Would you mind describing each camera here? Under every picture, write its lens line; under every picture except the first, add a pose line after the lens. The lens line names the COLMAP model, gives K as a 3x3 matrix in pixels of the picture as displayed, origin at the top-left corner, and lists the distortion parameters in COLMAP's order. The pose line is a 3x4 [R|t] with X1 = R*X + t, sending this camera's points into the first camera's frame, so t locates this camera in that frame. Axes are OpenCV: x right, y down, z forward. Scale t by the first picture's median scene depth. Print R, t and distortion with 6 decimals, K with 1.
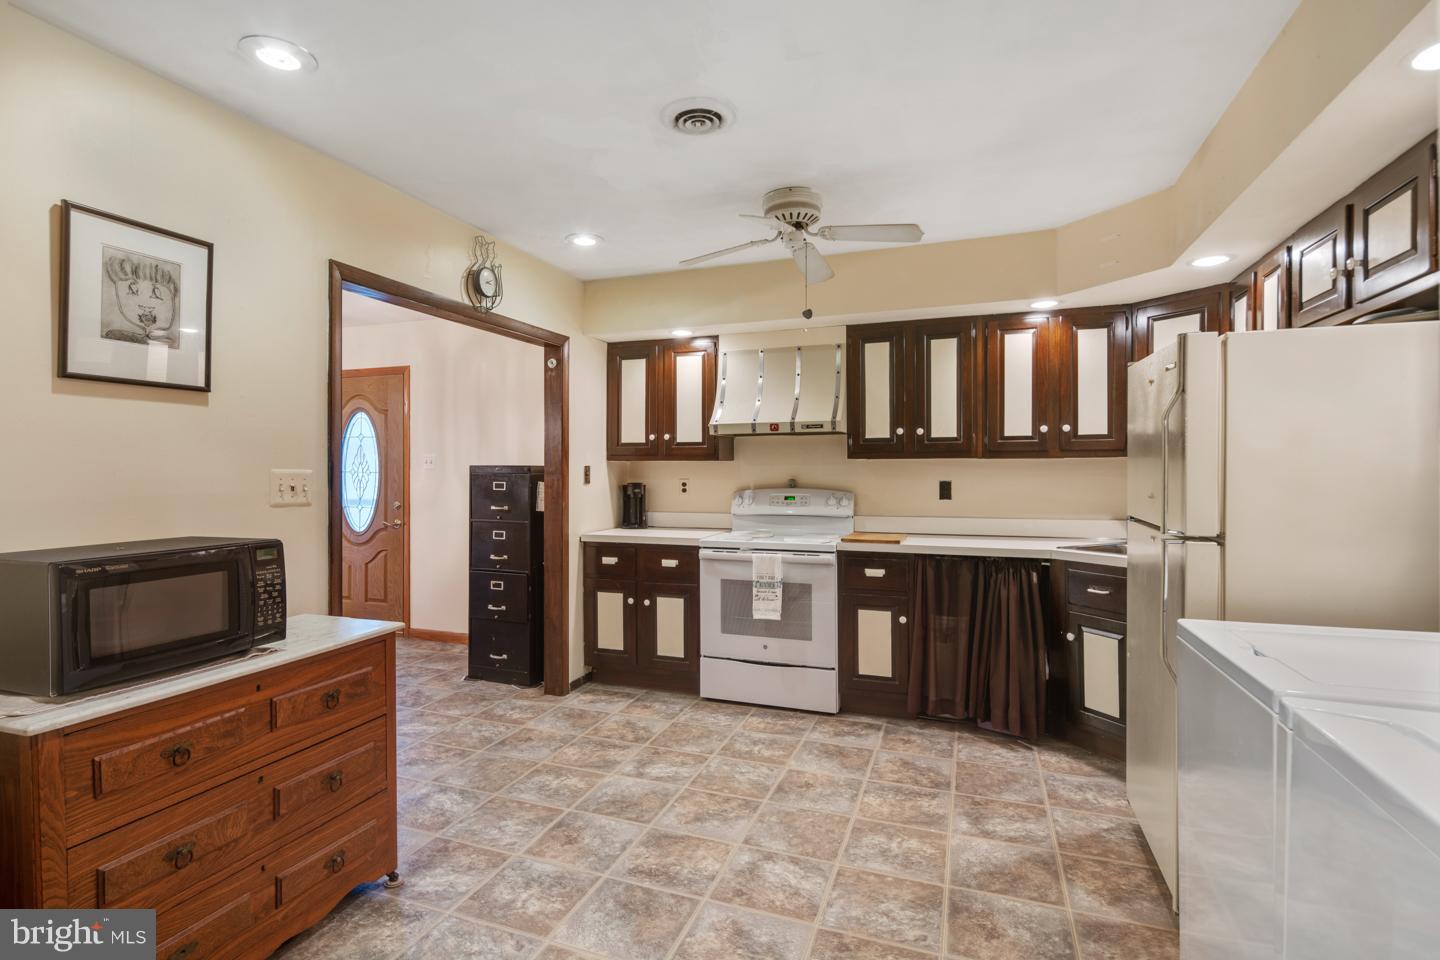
lens RADIAL K [[697.1, 0, 697.1], [0, 697.1, 467.5], [0, 0, 1]] dist [0.002452, -0.001025]
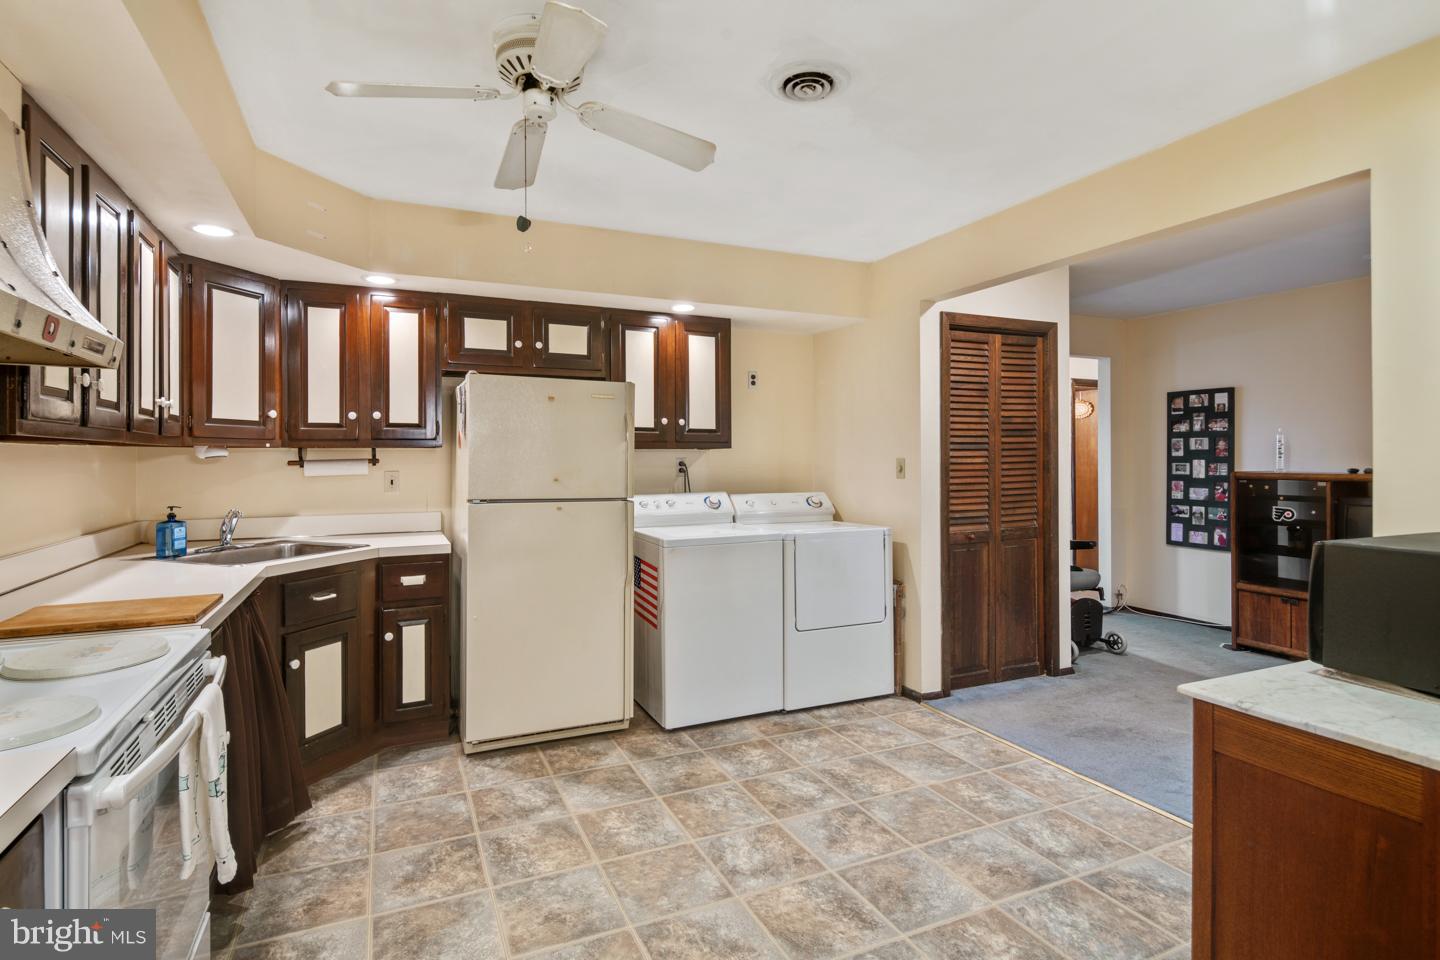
lens RADIAL K [[707.5, 0, 702.0], [0, 707.5, 459.4], [0, 0, 1]] dist [0.002084, -0.000408]
pose [[-0.708462, 0.002400, 0.705745, -0.348952], [0.002794, 0.999996, -0.000596, 0.001206], [-0.705743, 0.001549, -0.708466, 1.094450]]
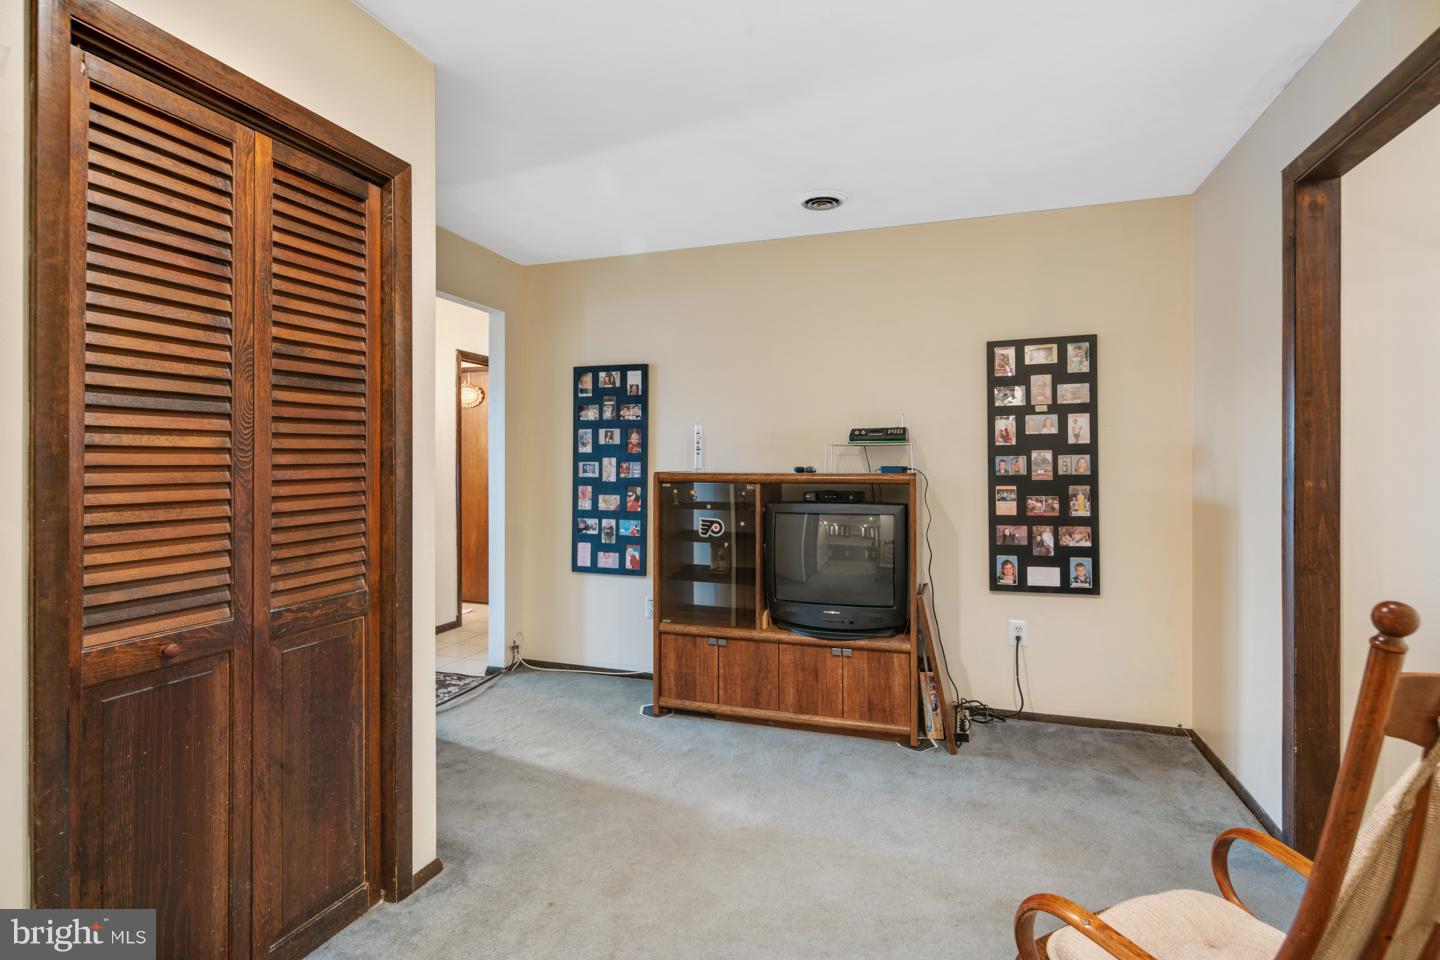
lens RADIAL K [[707.5, 0, 702.0], [0, 707.5, 459.4], [0, 0, 1]] dist [0.002084, -0.000408]
pose [[-0.999850, 0.001527, -0.017250, -0.170083], [0.001693, 0.999952, -0.009619, 0.017746], [0.017234, -0.009647, -0.999805, 0.445630]]
